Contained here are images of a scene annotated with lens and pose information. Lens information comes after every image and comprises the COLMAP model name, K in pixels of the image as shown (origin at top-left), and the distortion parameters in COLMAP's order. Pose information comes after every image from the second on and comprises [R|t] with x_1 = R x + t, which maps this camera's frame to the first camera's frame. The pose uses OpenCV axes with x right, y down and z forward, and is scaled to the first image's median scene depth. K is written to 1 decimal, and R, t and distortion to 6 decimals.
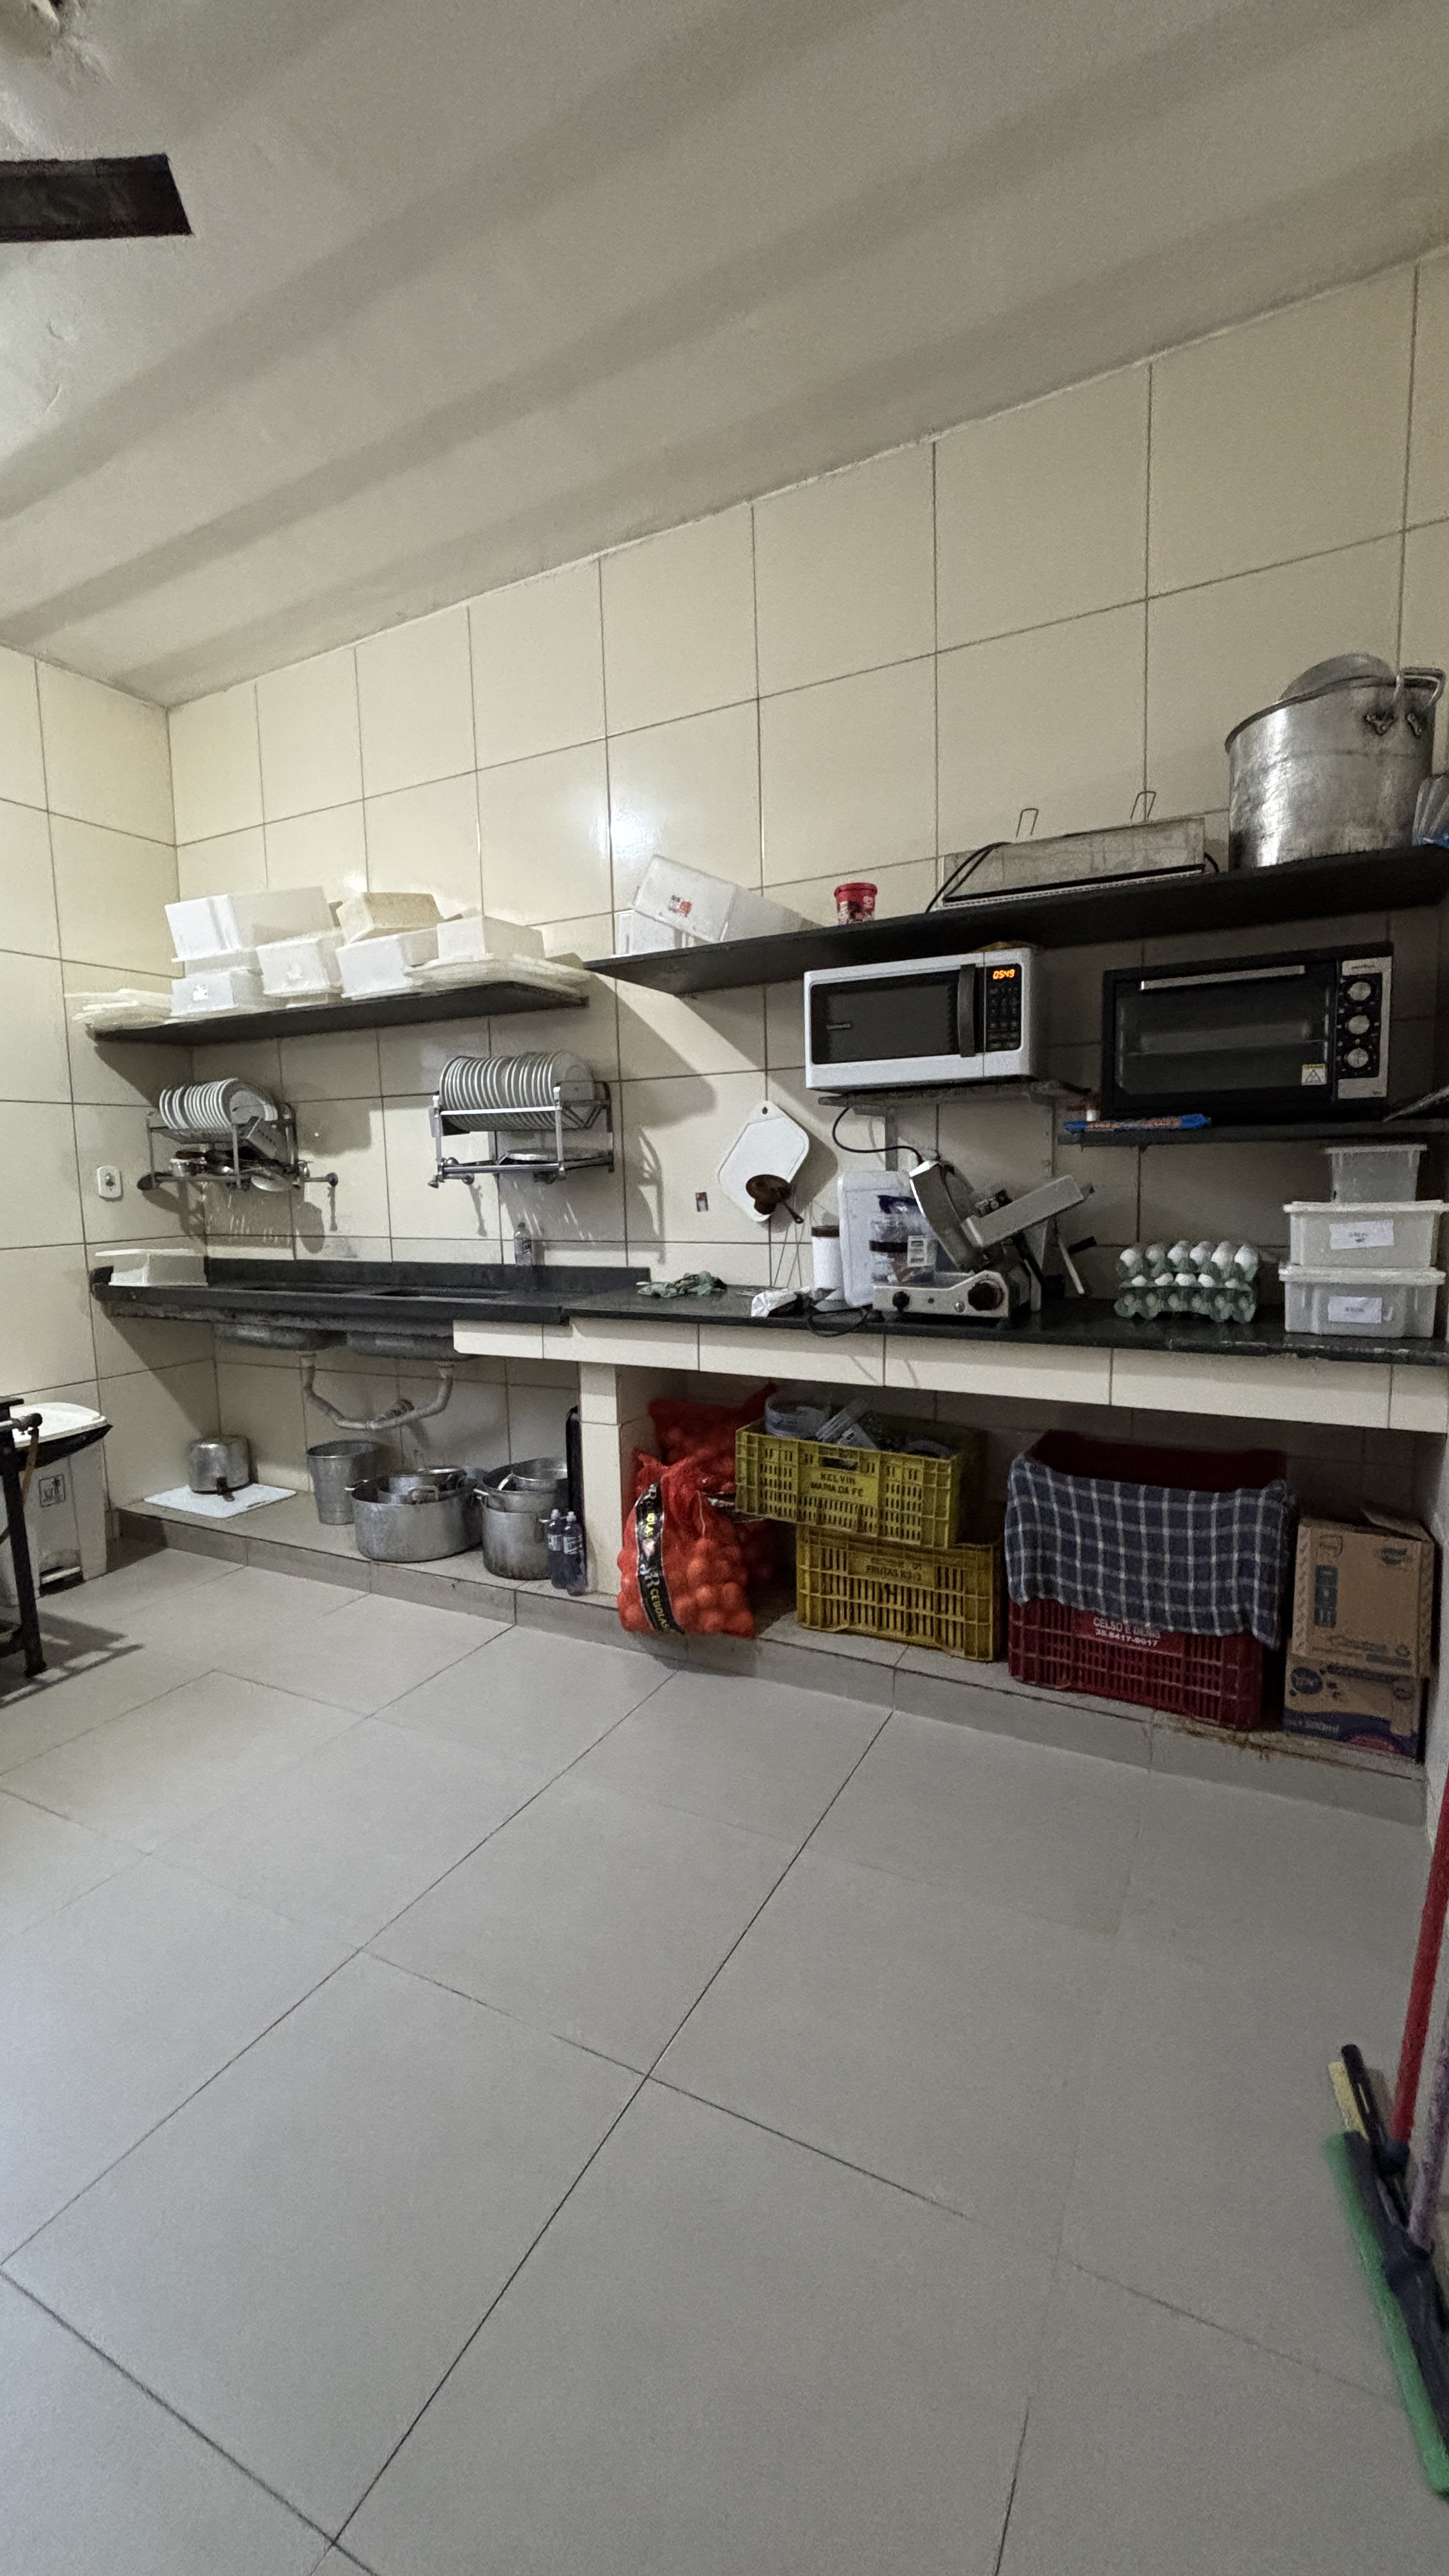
lens RADIAL K [[1039.9, 0, 724.5], [0, 1039.9, 1288.0], [0, 0, 1]] dist [0.001408, -0.000015]
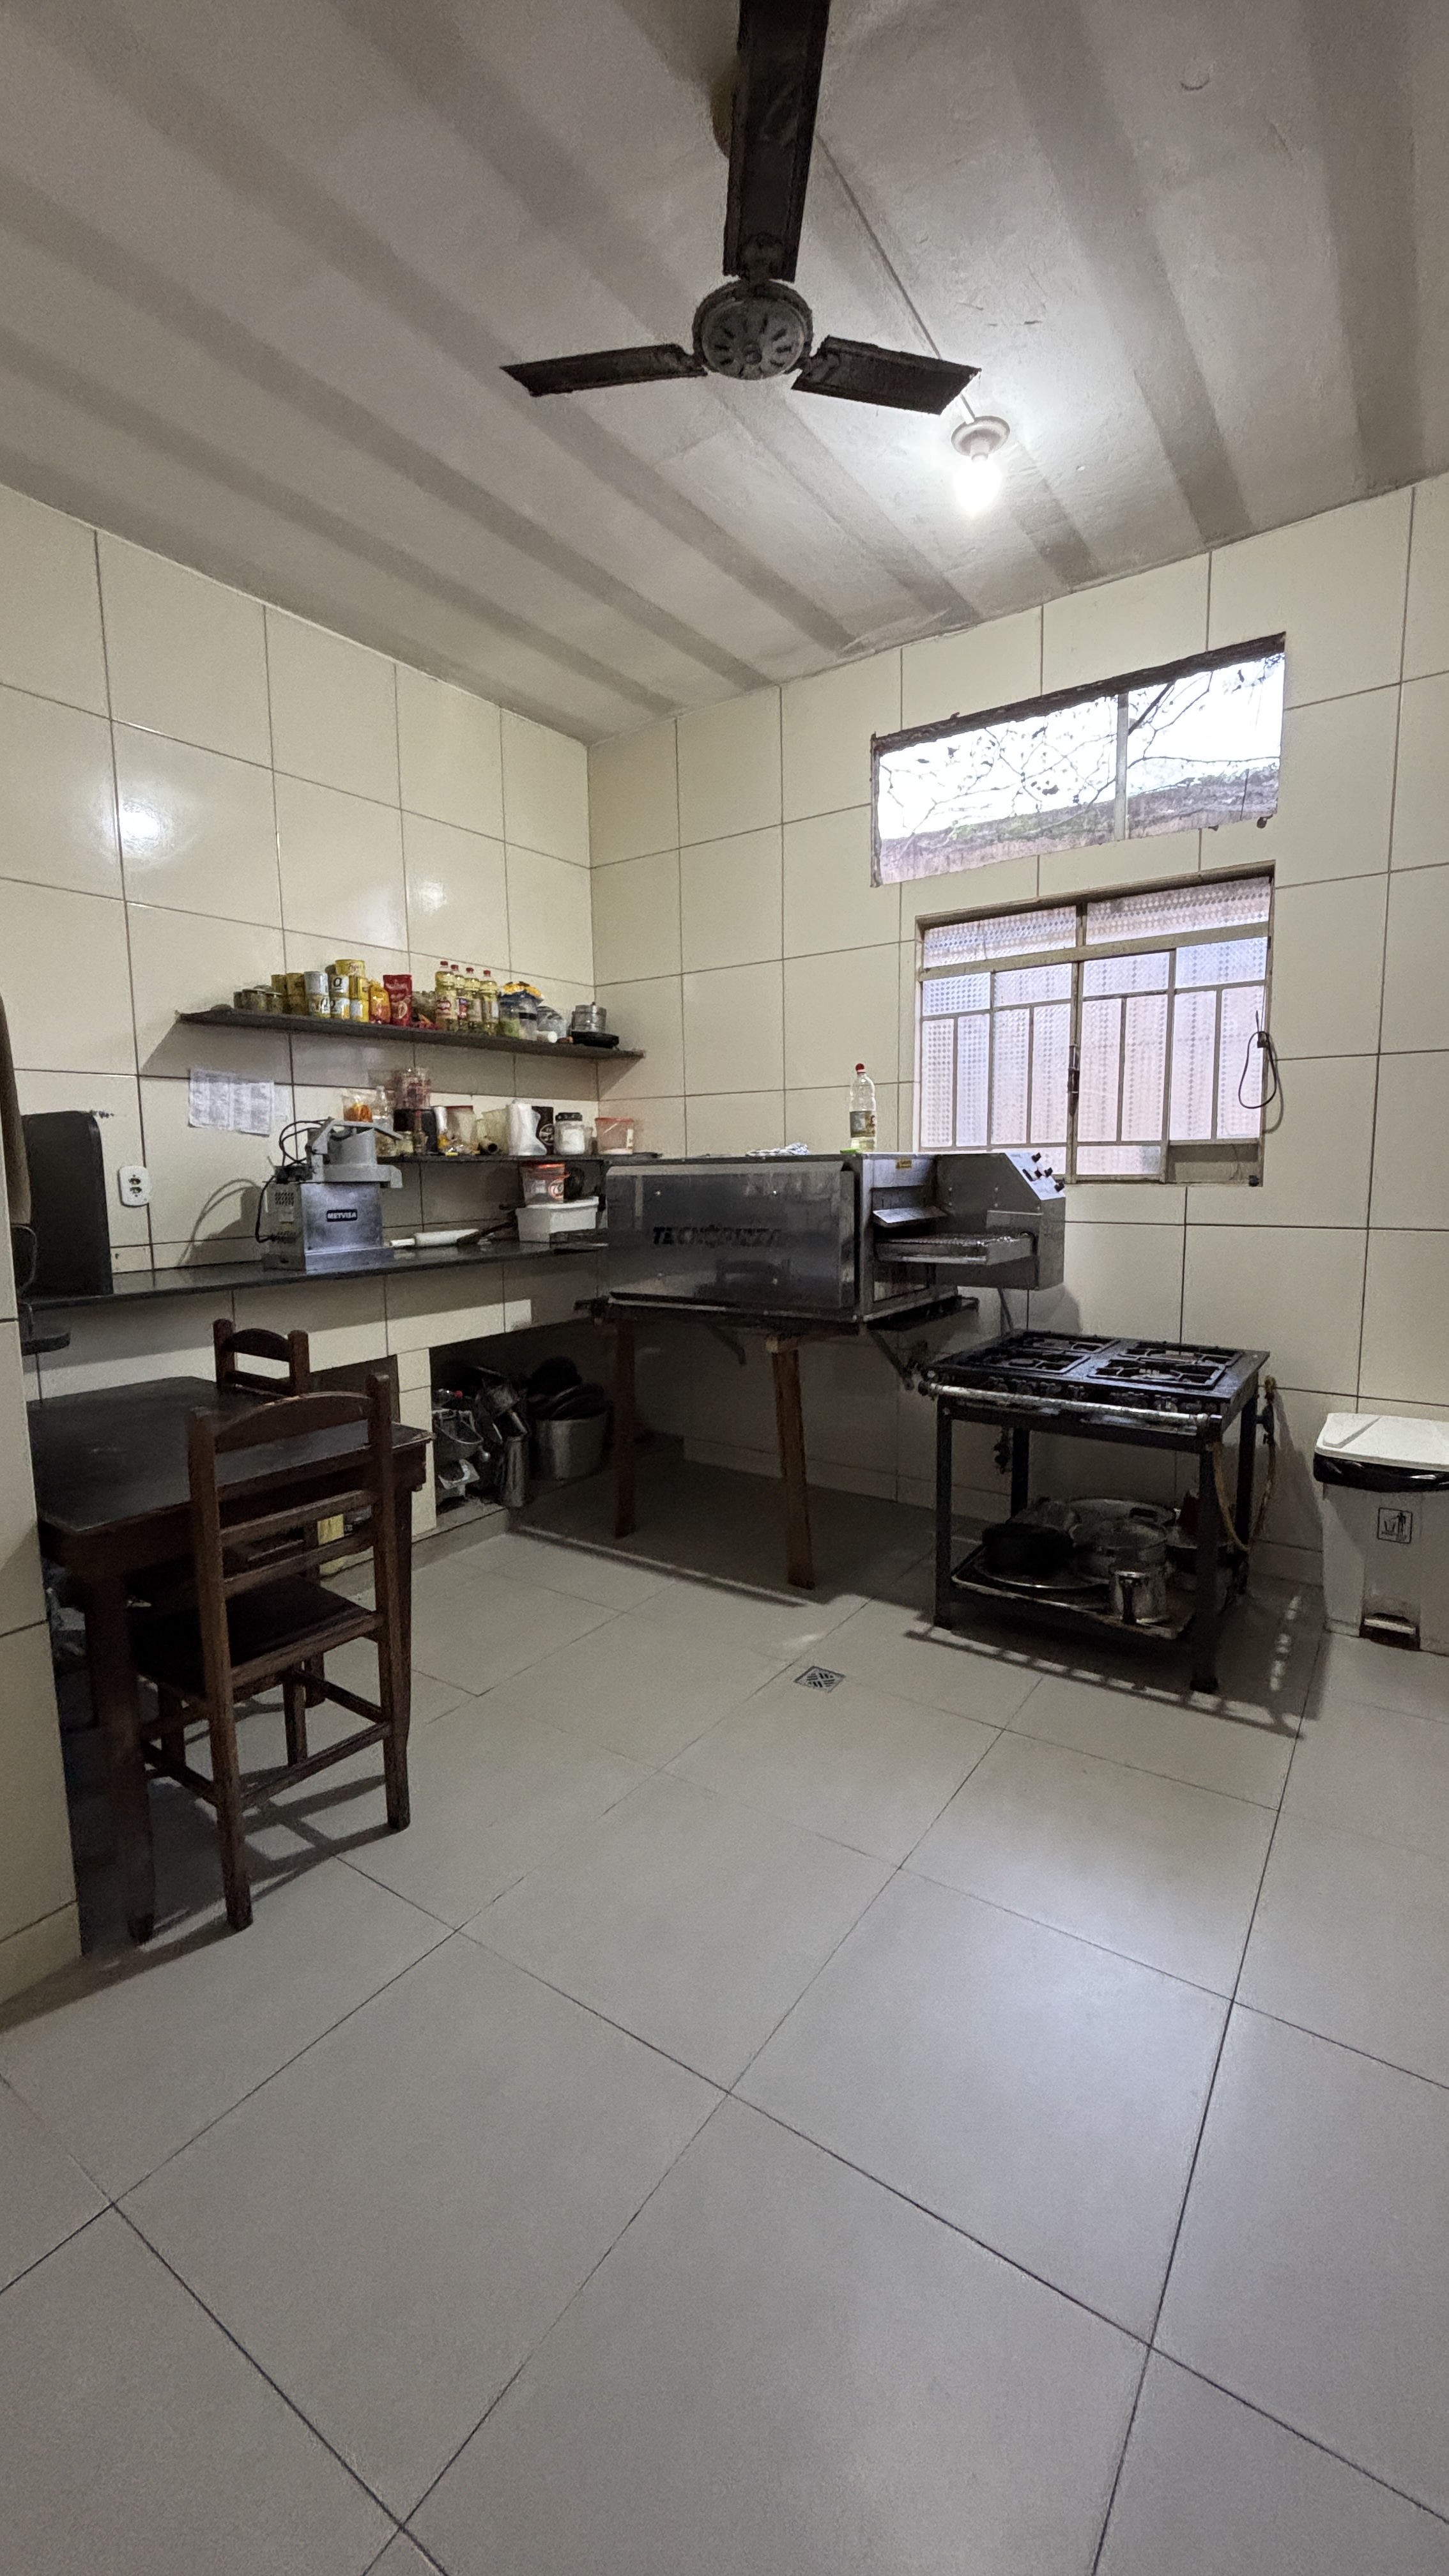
lens RADIAL K [[1039.9, 0, 724.5], [0, 1039.9, 1288.0], [0, 0, 1]] dist [0.001408, -0.000015]
pose [[-0.127242, 0.153559, -0.979913, 0.239152], [-0.085519, 0.982566, 0.165079, -0.095192], [0.988178, 0.104806, -0.111891, 0.646893]]
